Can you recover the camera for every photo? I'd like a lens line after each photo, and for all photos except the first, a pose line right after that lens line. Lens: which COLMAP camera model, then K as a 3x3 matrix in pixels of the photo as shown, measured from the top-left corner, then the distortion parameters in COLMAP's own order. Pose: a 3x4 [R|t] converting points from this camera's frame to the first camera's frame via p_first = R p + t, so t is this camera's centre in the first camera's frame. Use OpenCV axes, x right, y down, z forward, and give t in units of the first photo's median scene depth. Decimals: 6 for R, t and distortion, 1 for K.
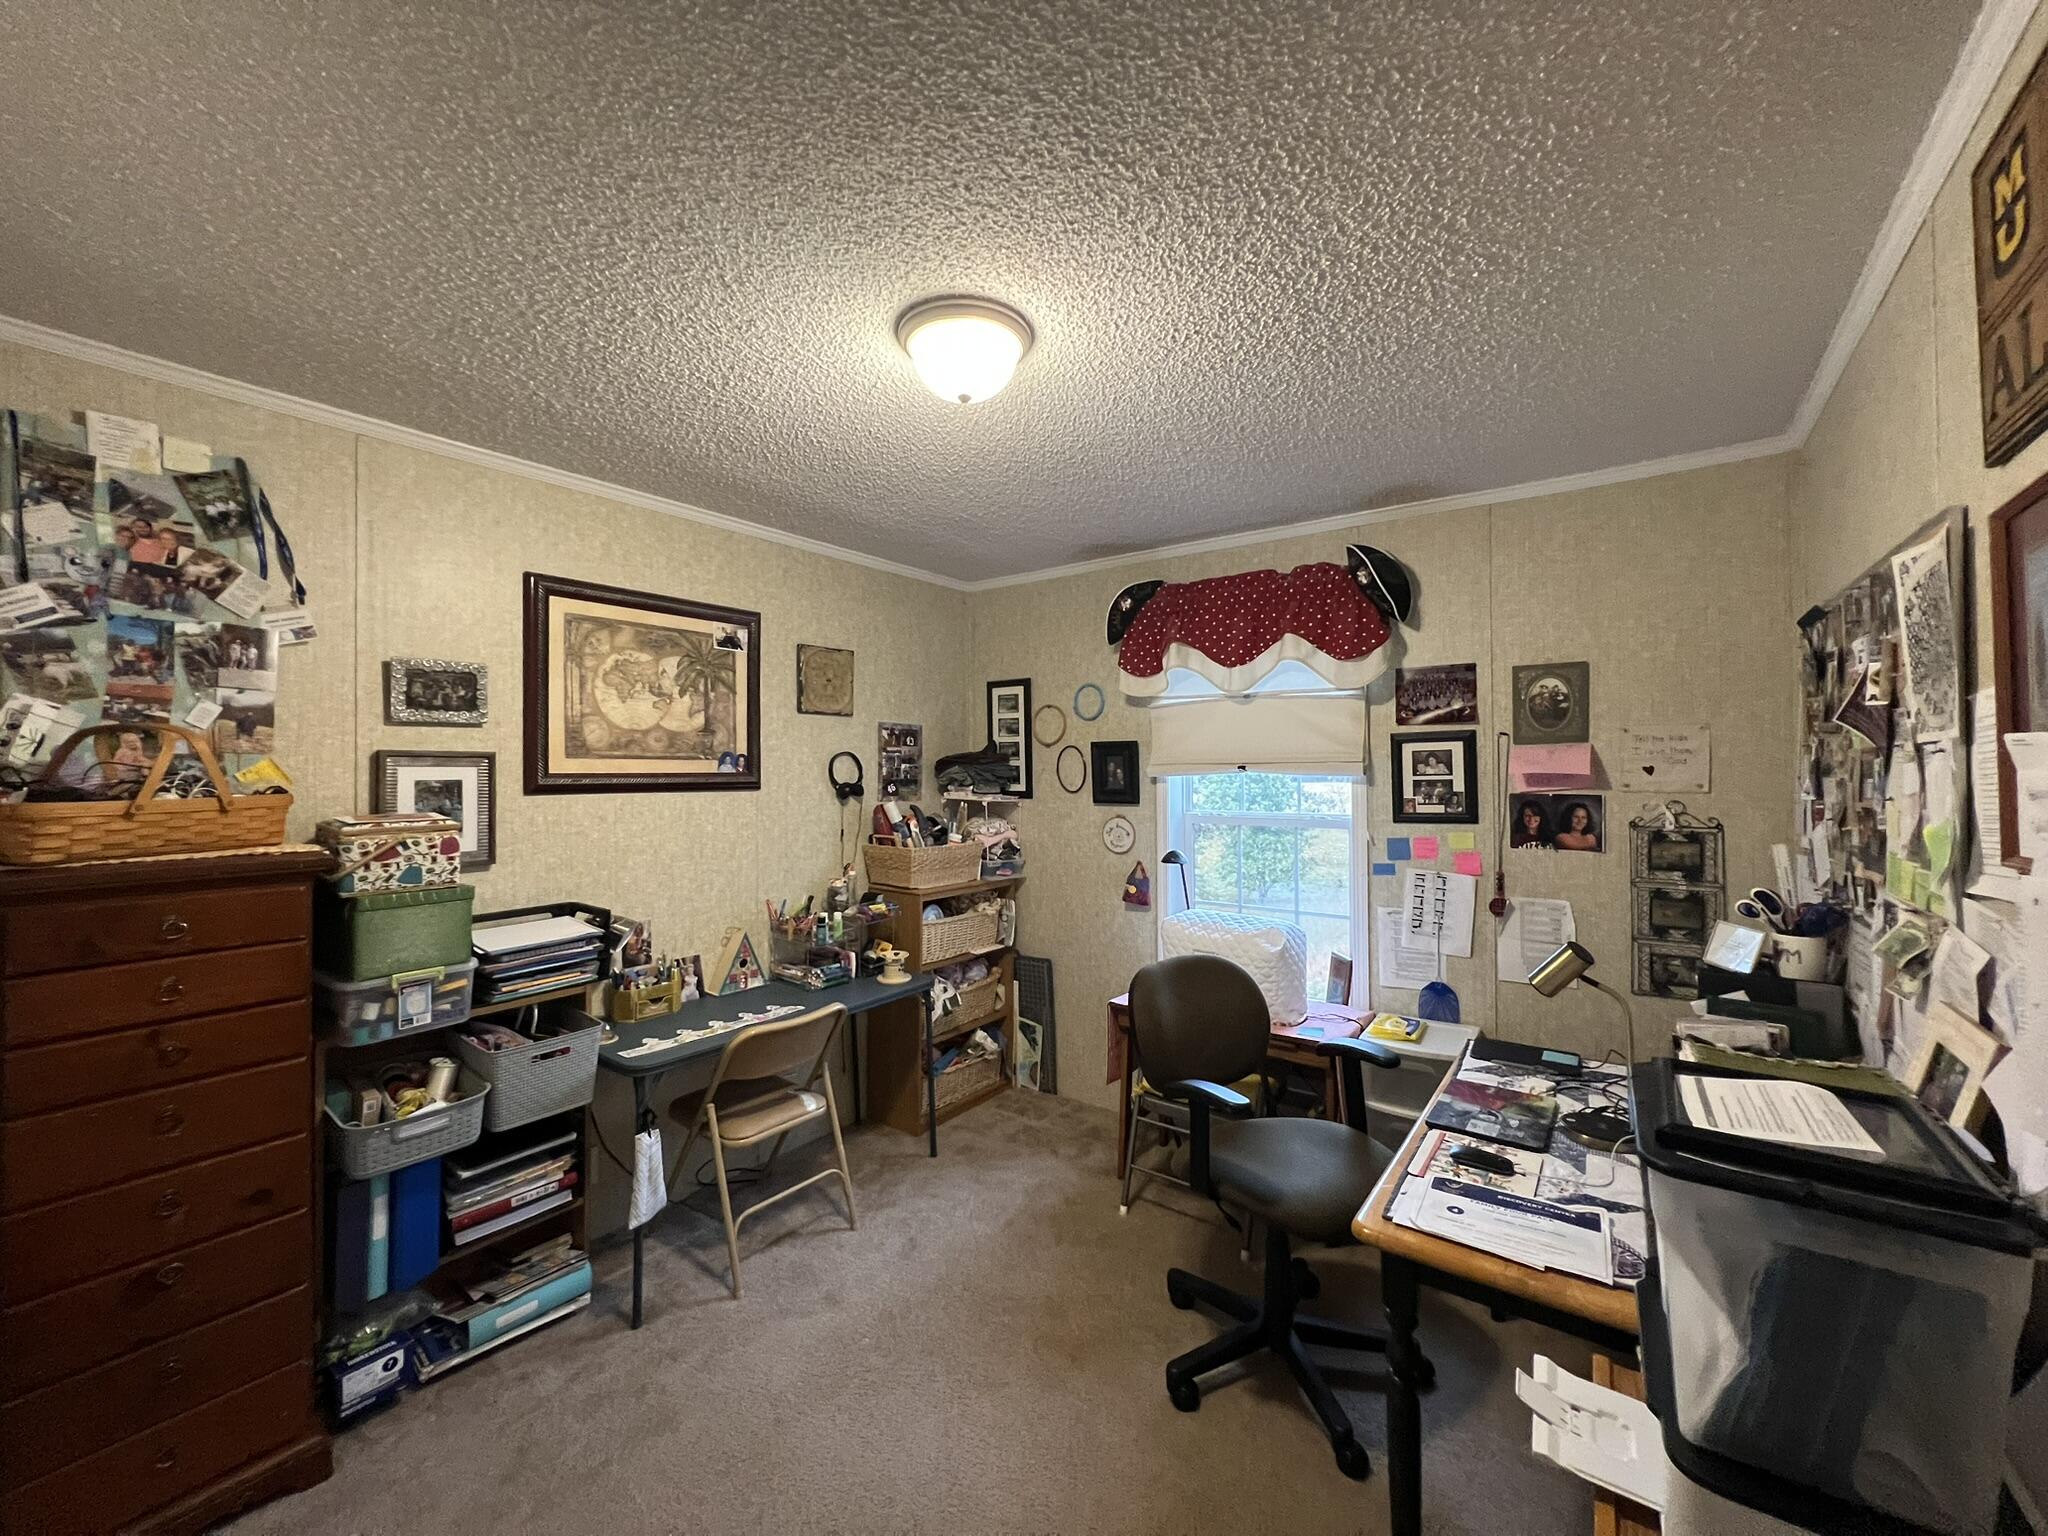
lens RADIAL K [[817.4, 0, 1024.6], [0, 817.4, 767.1], [0, 0, 1]] dist [-0.001138, 0.000532]
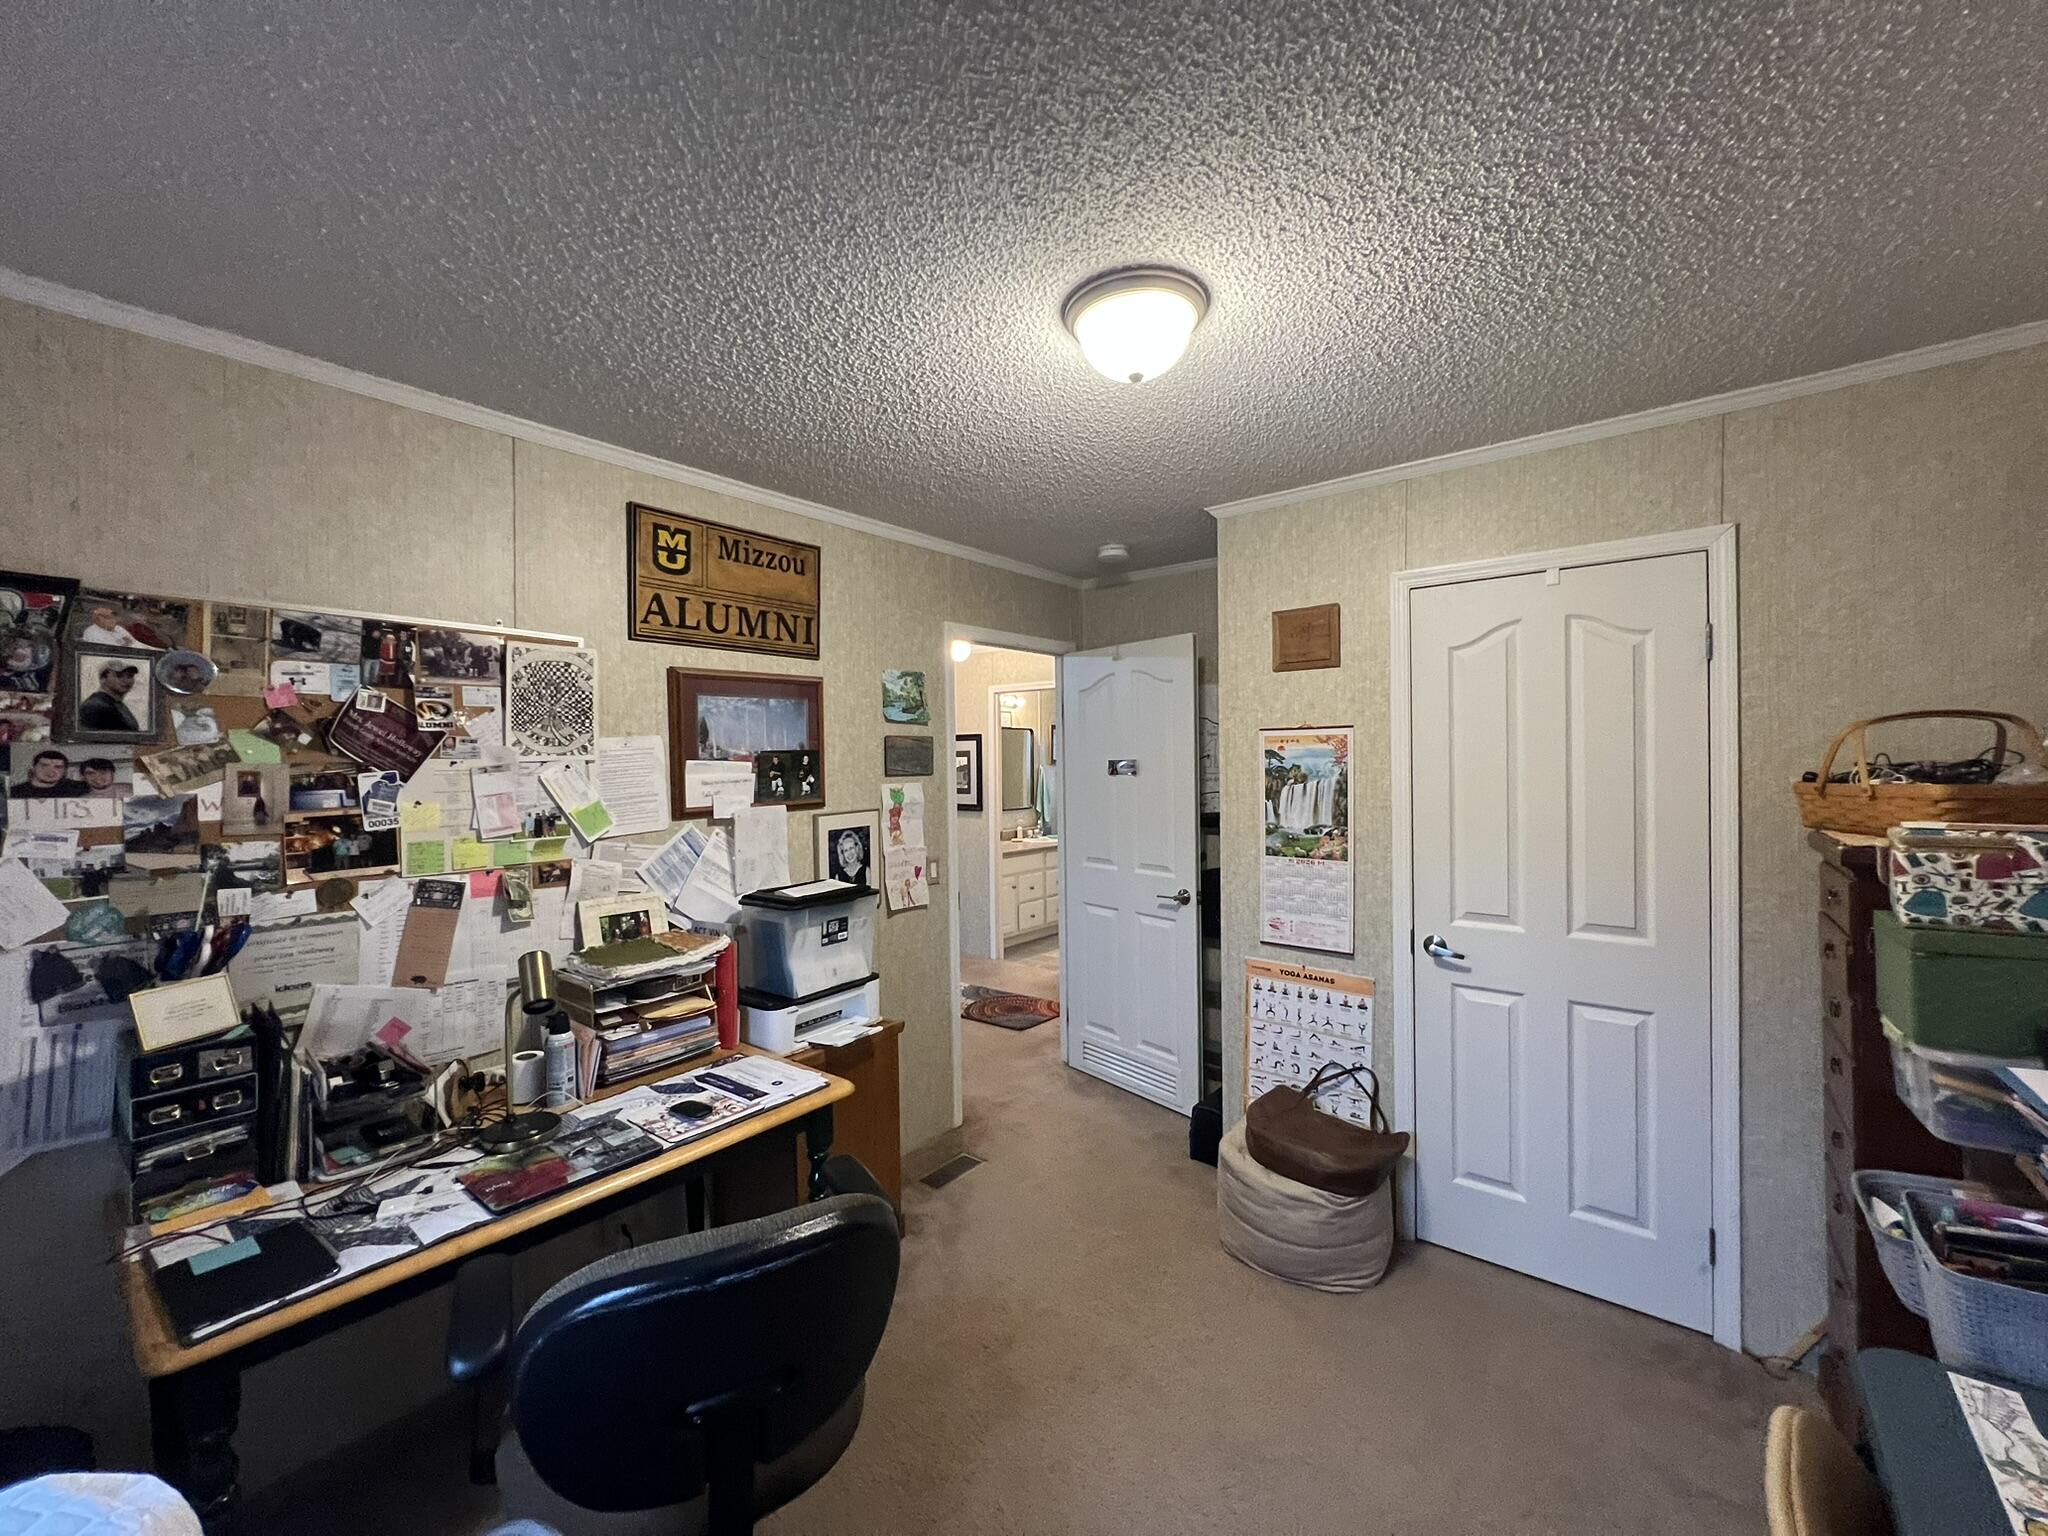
lens RADIAL K [[817.4, 0, 1024.6], [0, 817.4, 767.1], [0, 0, 1]] dist [-0.001138, 0.000532]
pose [[-0.999201, 0.021355, 0.033785, 0.026967], [0.021330, 0.999772, -0.001109, -0.000086], [-0.033801, -0.000387, -0.999429, 1.923502]]
